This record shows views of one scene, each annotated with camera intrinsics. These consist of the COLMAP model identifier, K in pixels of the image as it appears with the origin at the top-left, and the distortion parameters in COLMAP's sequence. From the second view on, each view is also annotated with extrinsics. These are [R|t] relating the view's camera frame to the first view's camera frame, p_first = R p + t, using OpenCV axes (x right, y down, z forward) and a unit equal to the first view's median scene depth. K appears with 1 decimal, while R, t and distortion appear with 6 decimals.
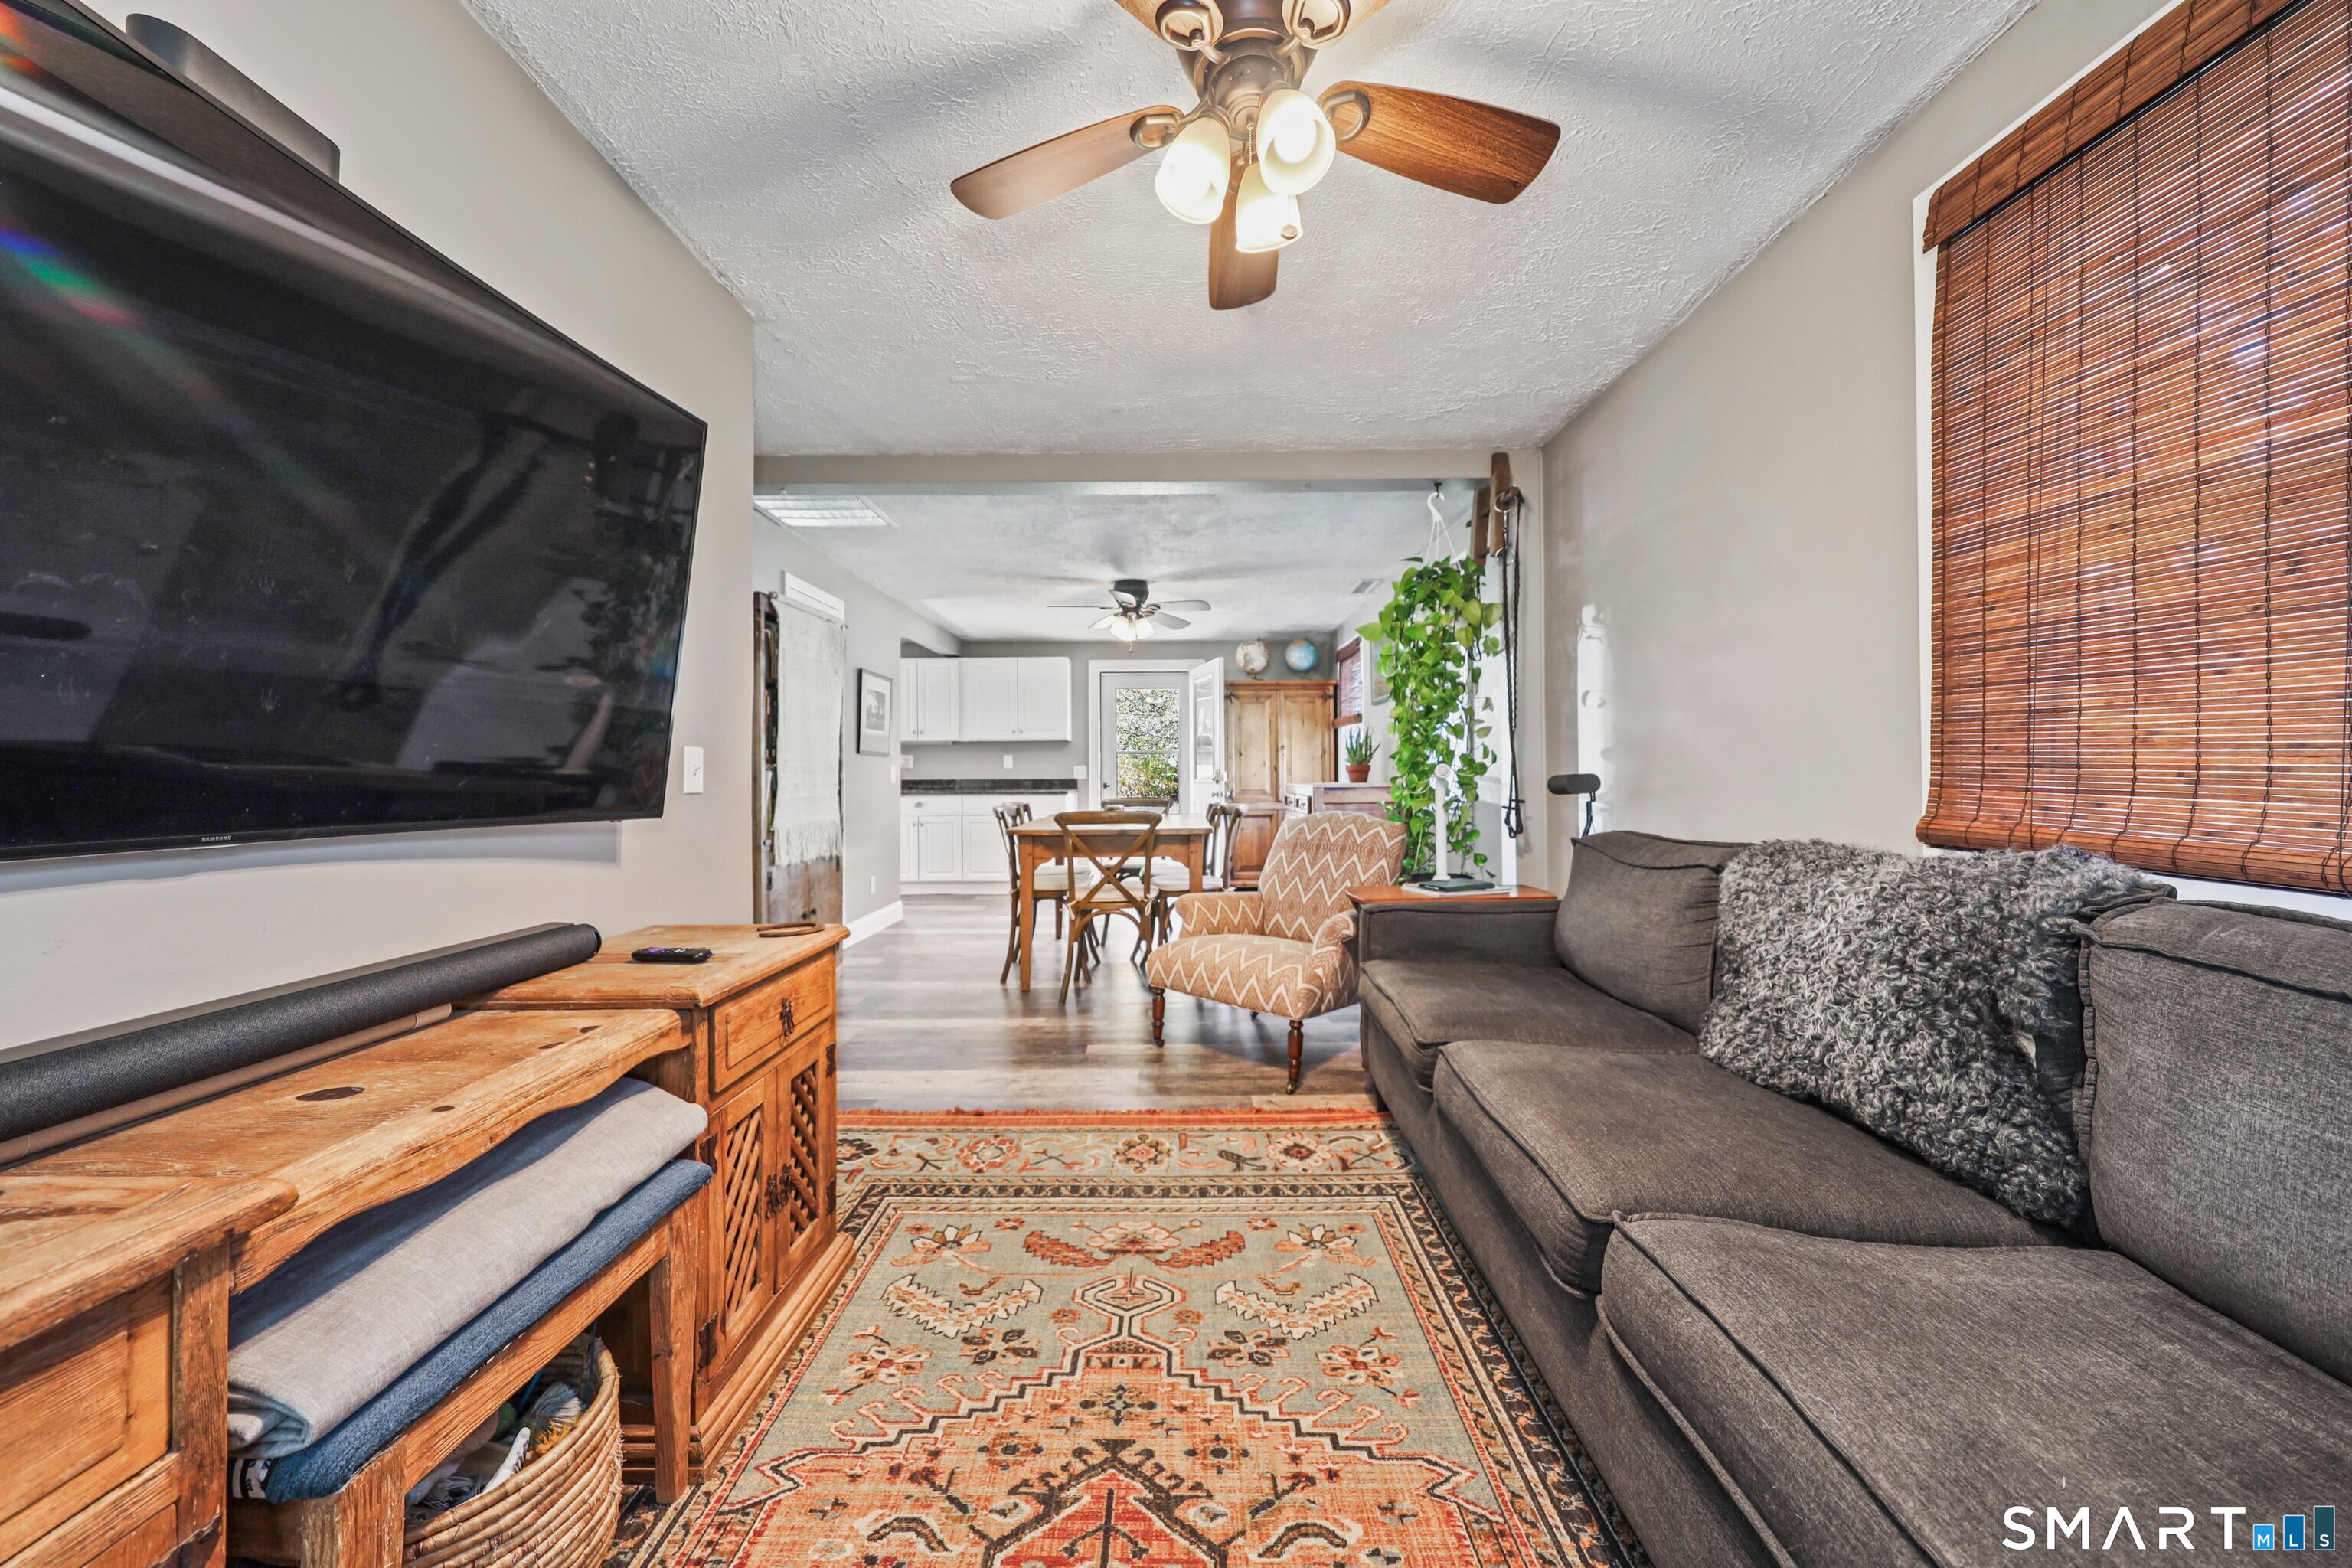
lens RADIAL K [[795.6, 0, 1176.1], [0, 795.6, 770.1], [0, 0, 1]] dist [0.001746, 0.000199]
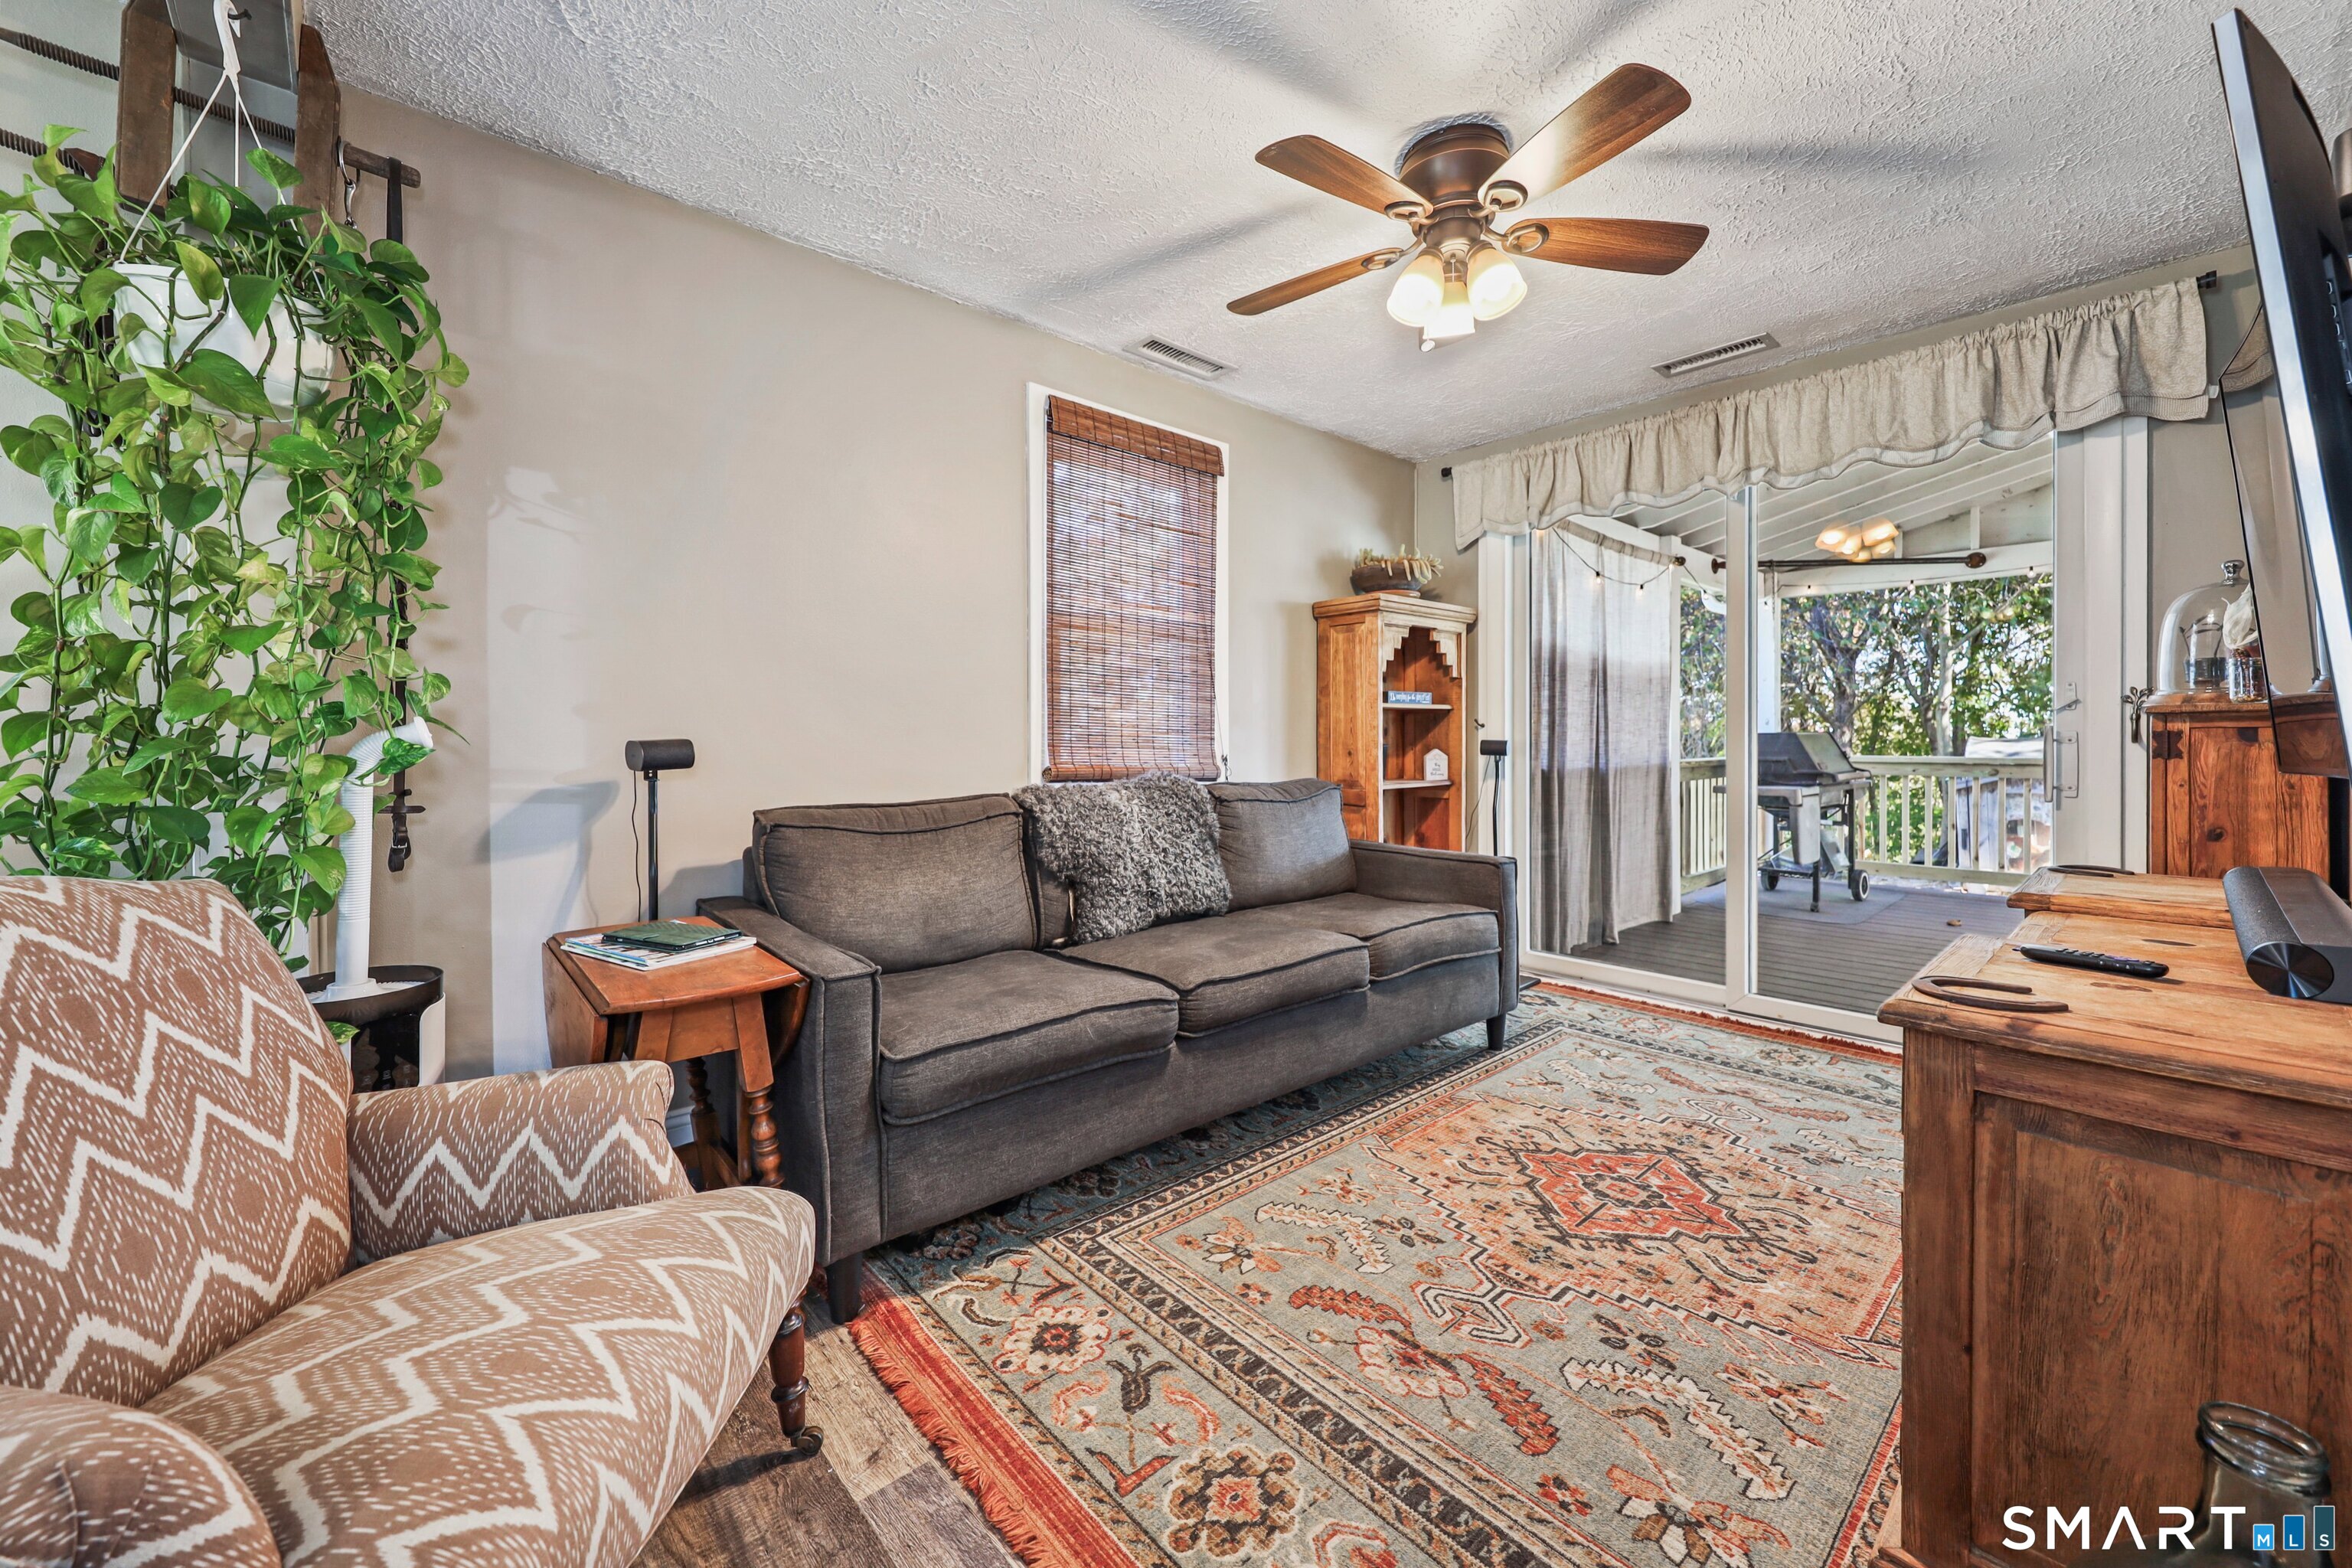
lens RADIAL K [[884.8, 0, 1174.5], [0, 884.8, 753.0], [0, 0, 1]] dist [0.000575, -0.000066]
pose [[-0.660101, -0.002694, 0.751172, -0.649644], [0.002644, 0.999979, 0.005909, 0.023843], [-0.751172, 0.005887, -0.660080, 2.100248]]
